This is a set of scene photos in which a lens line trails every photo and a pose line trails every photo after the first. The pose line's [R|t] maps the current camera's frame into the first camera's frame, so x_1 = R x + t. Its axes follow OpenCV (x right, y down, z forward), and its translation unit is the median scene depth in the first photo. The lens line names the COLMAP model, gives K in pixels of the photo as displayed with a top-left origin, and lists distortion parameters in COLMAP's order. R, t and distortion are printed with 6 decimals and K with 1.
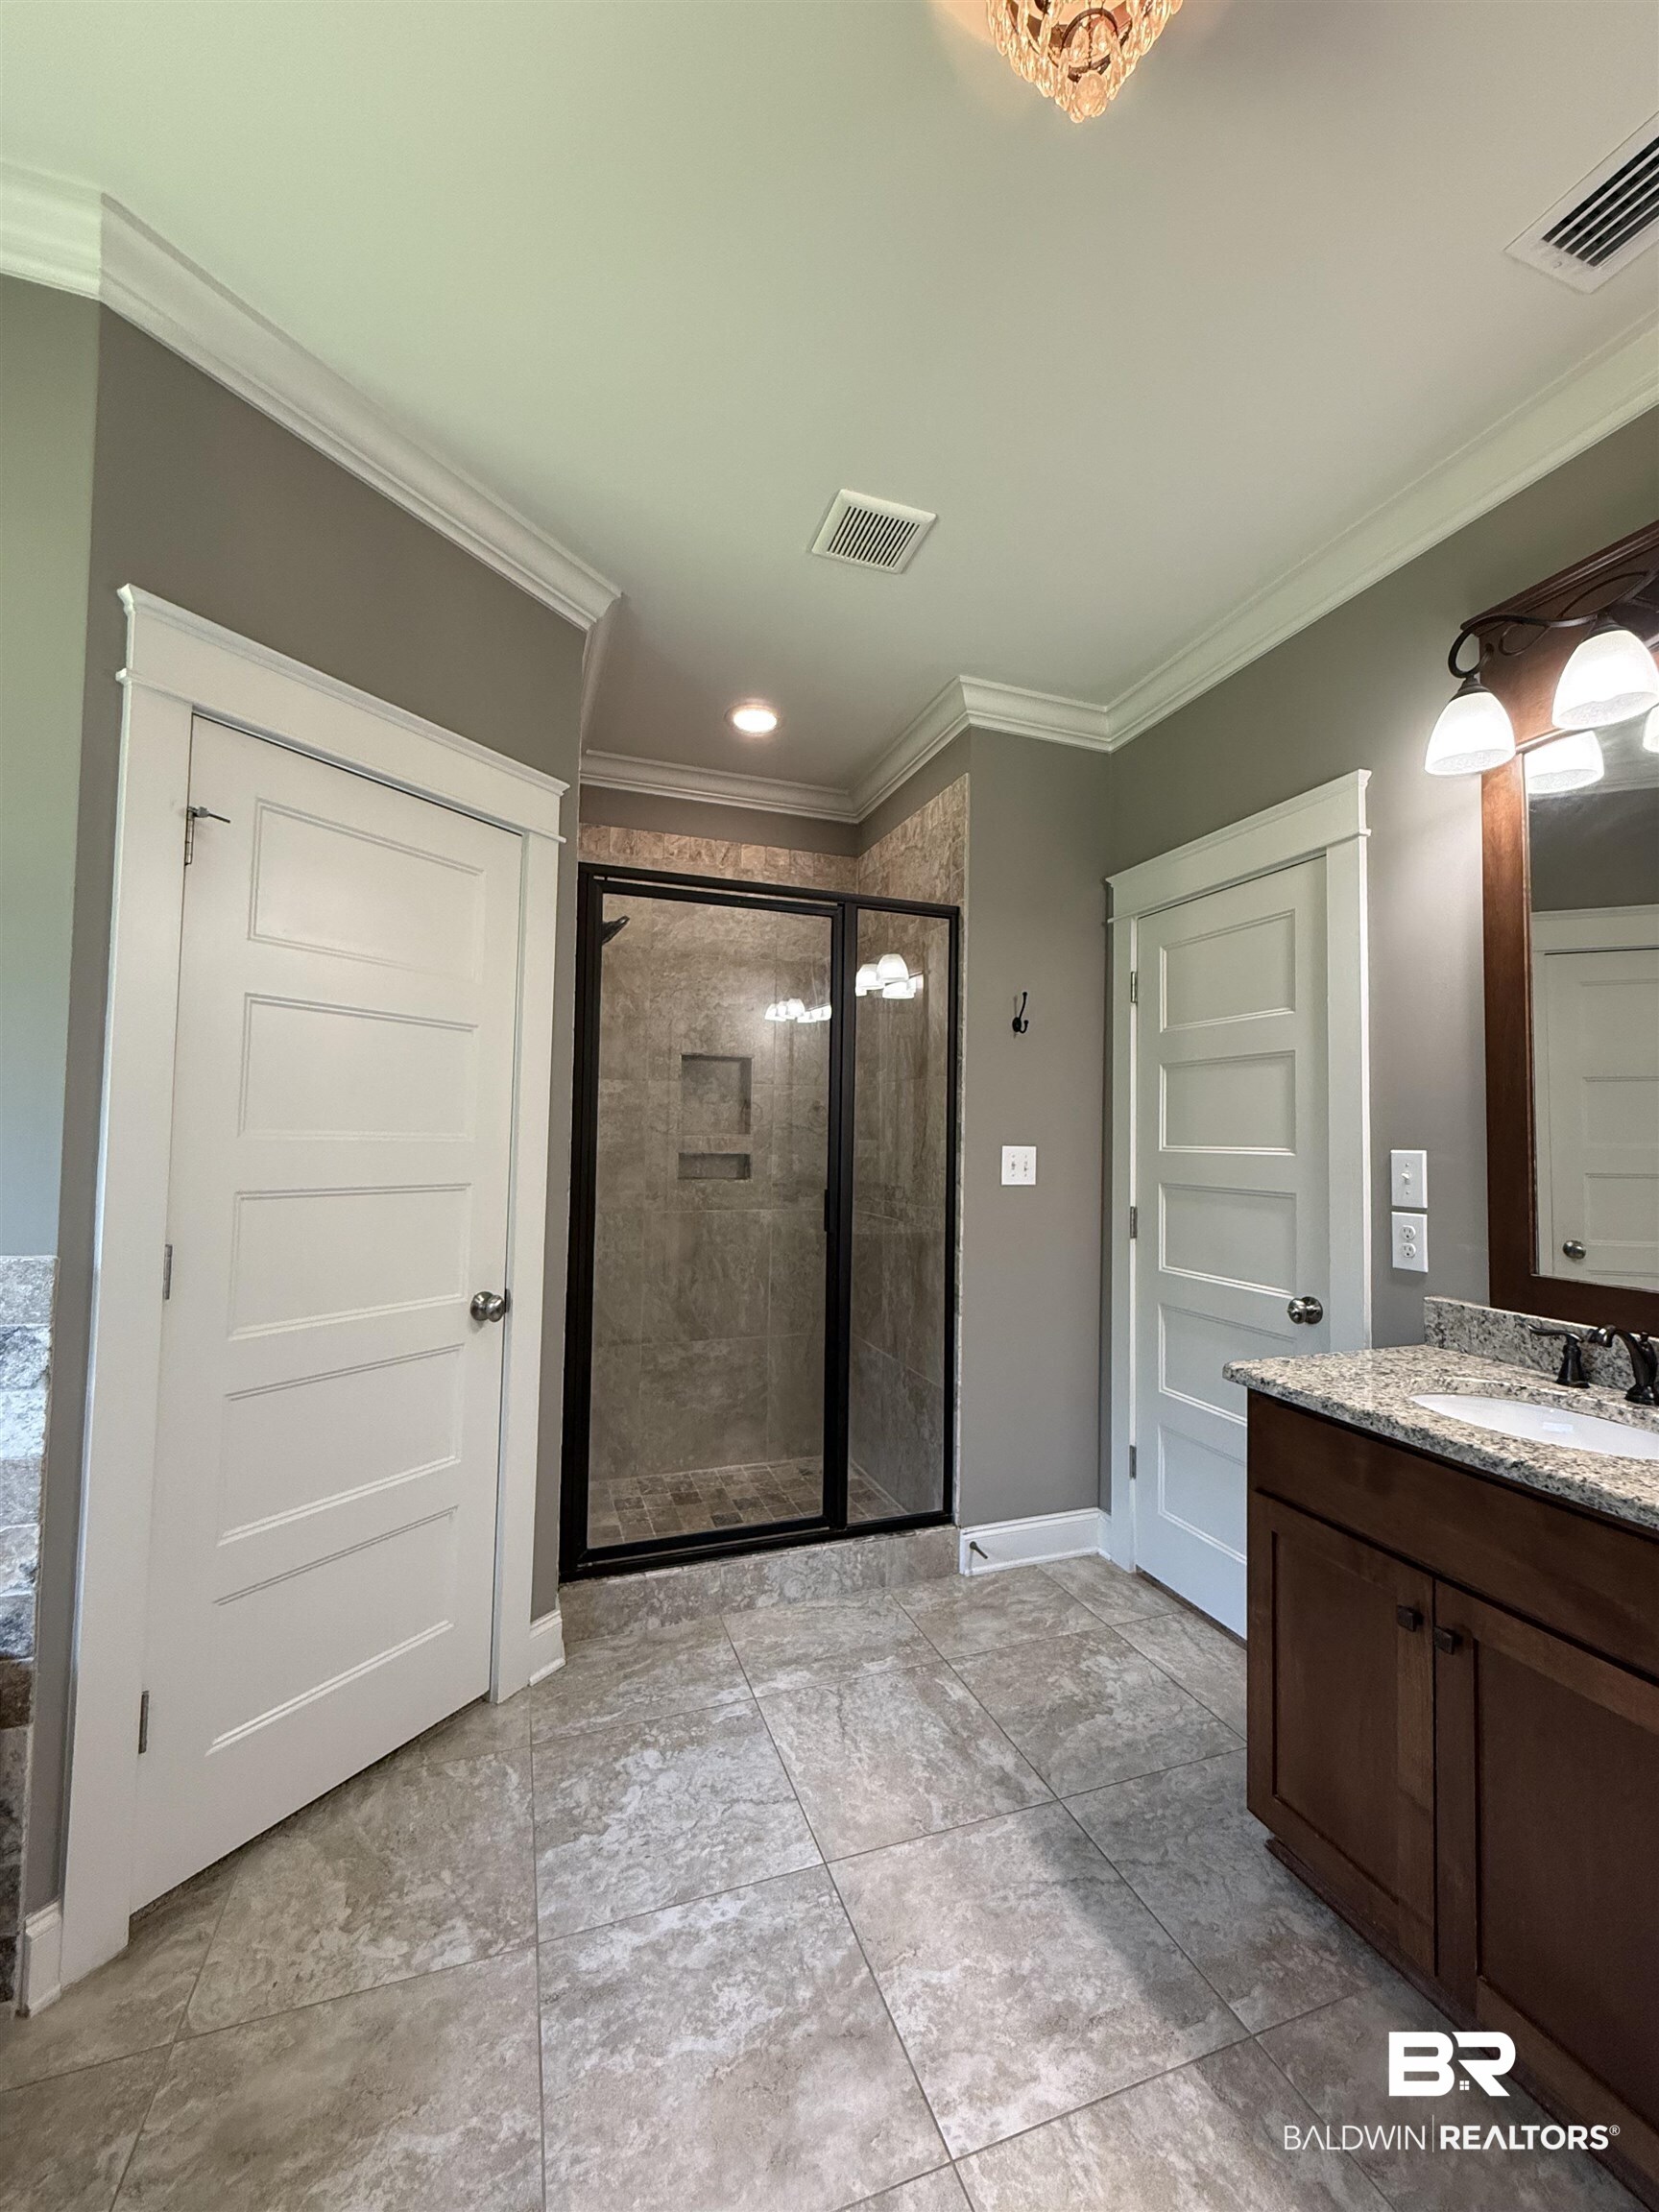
lens RADIAL K [[885.7, 0, 831.0], [0, 885.7, 1102.6], [0, 0, 1]] dist [-0.001654, 0.001364]
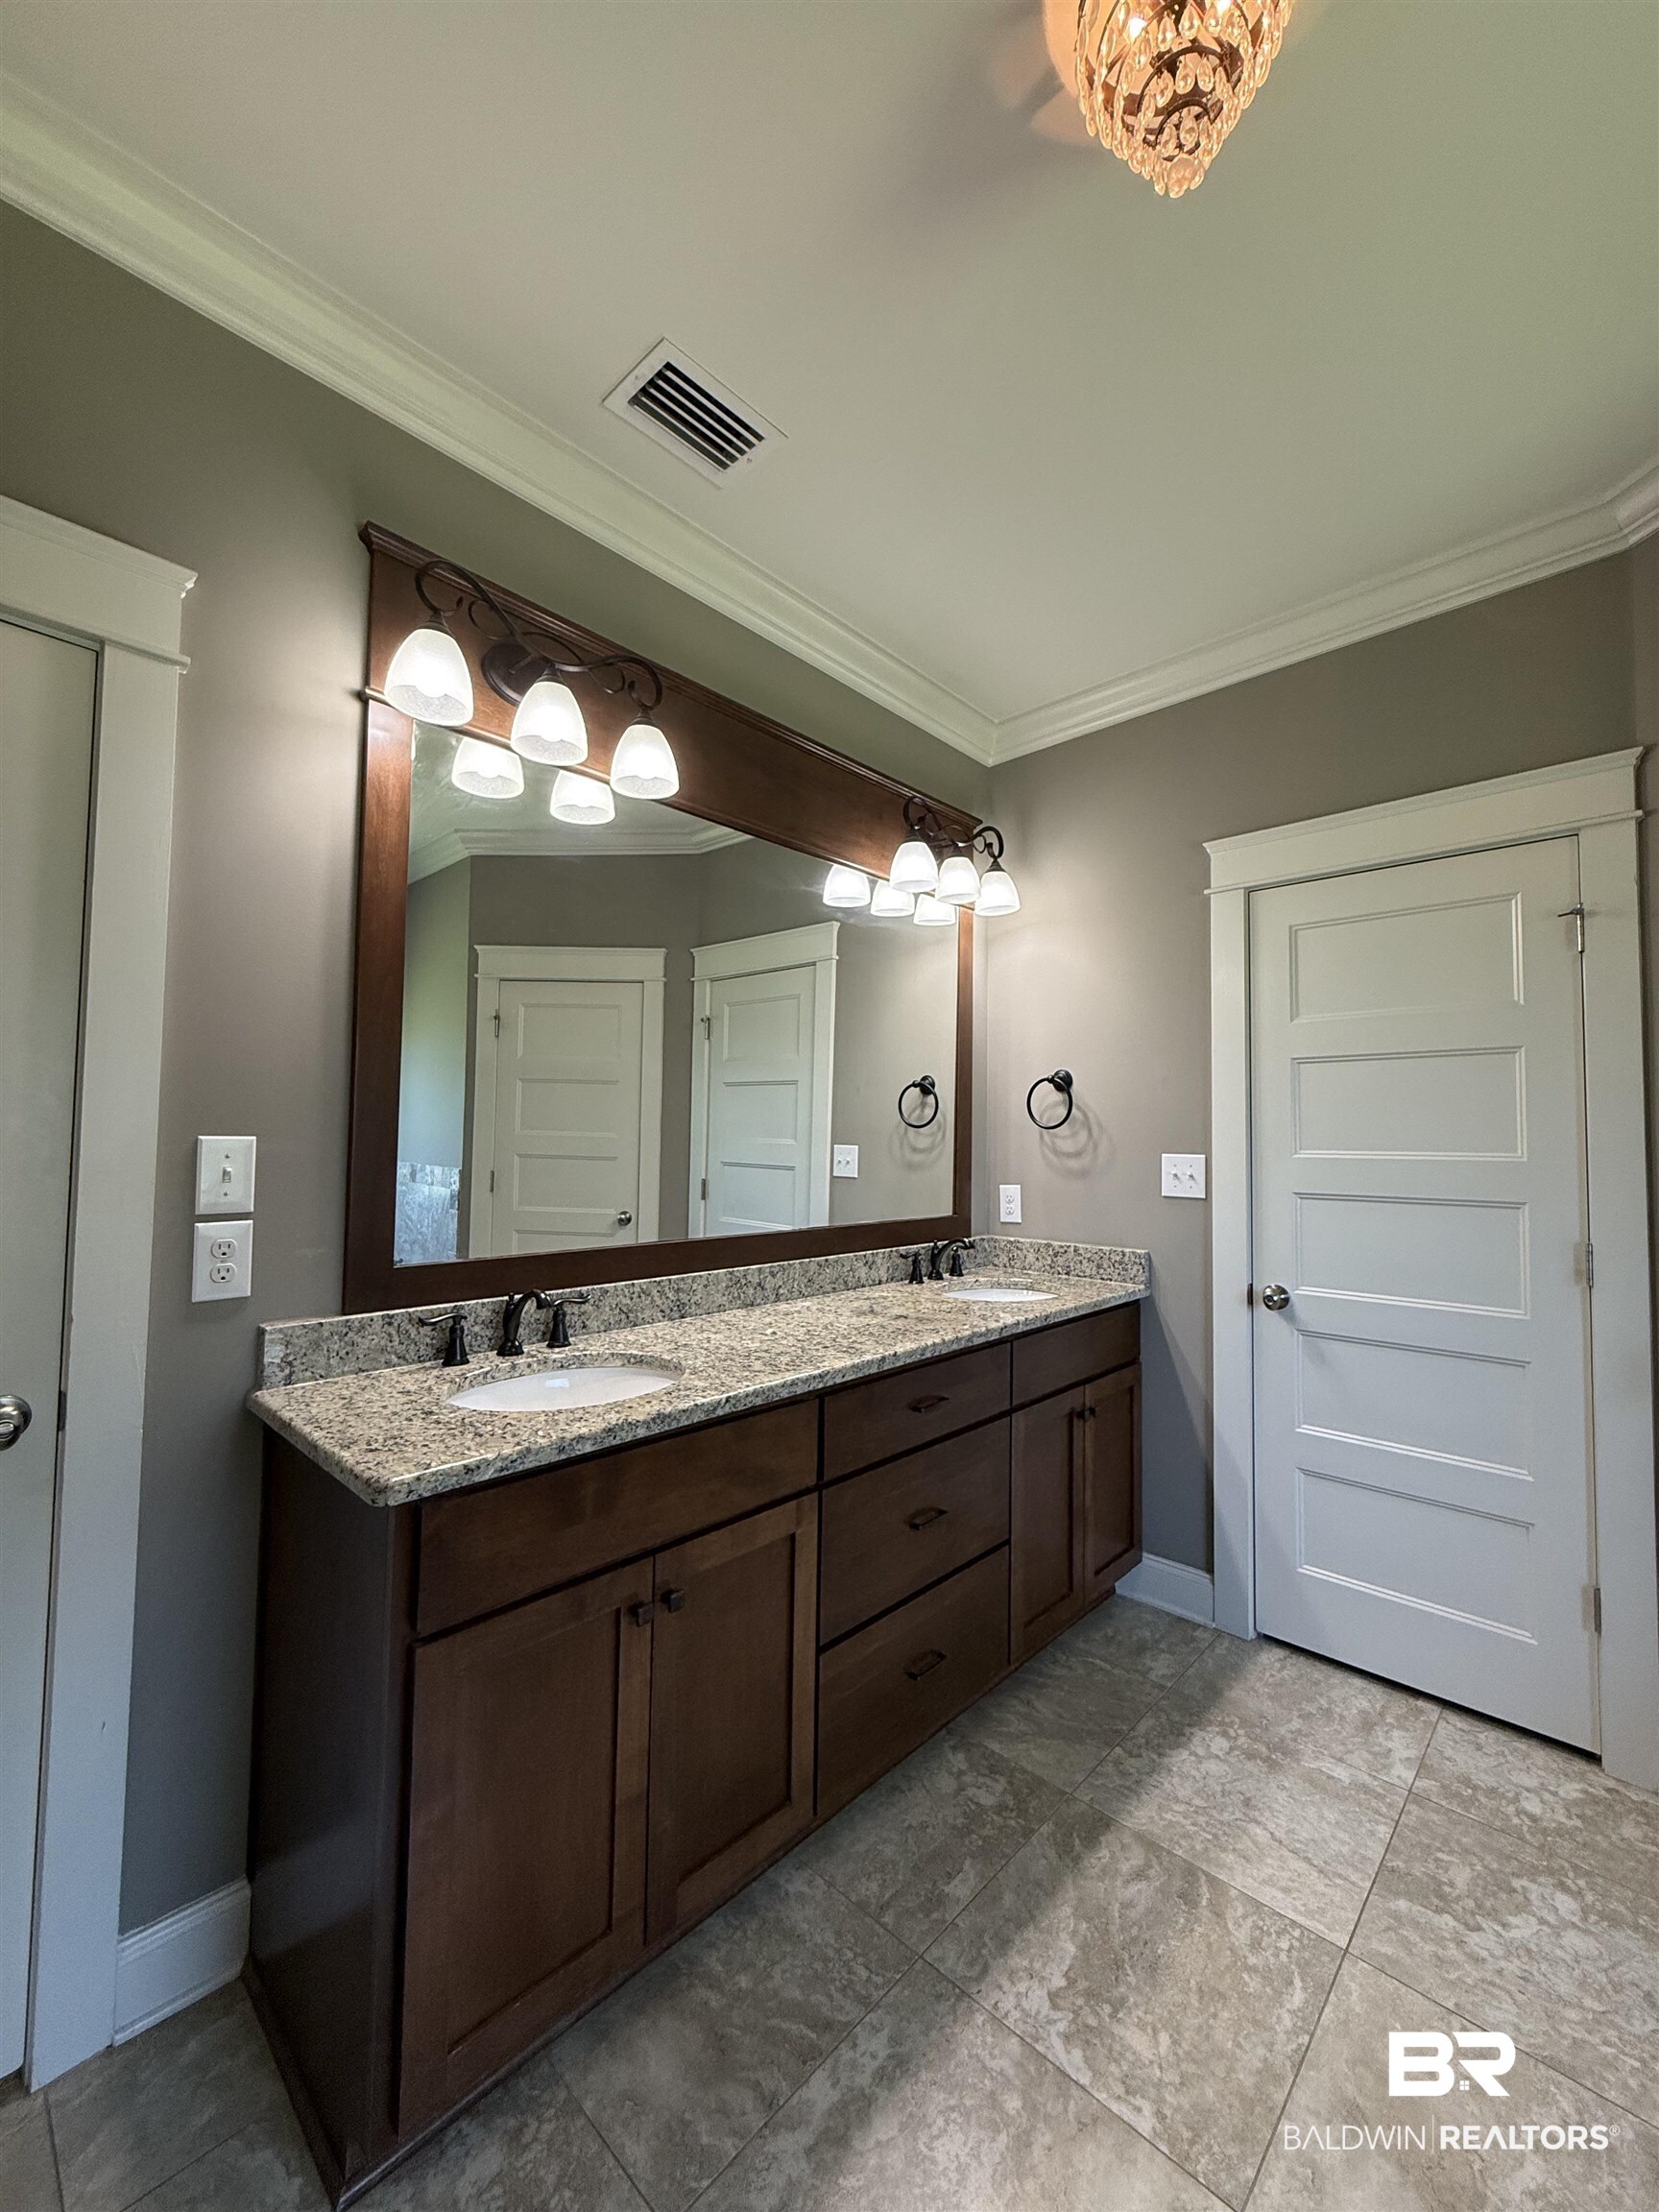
lens RADIAL K [[885.7, 0, 840.6], [0, 885.7, 1103.4], [0, 0, 1]] dist [-0.001654, 0.001364]
pose [[-0.454309, 0.013894, 0.890736, -0.289015], [-0.055782, 0.997473, -0.044010, 0.039849], [-0.889096, -0.069681, -0.452386, 1.113084]]
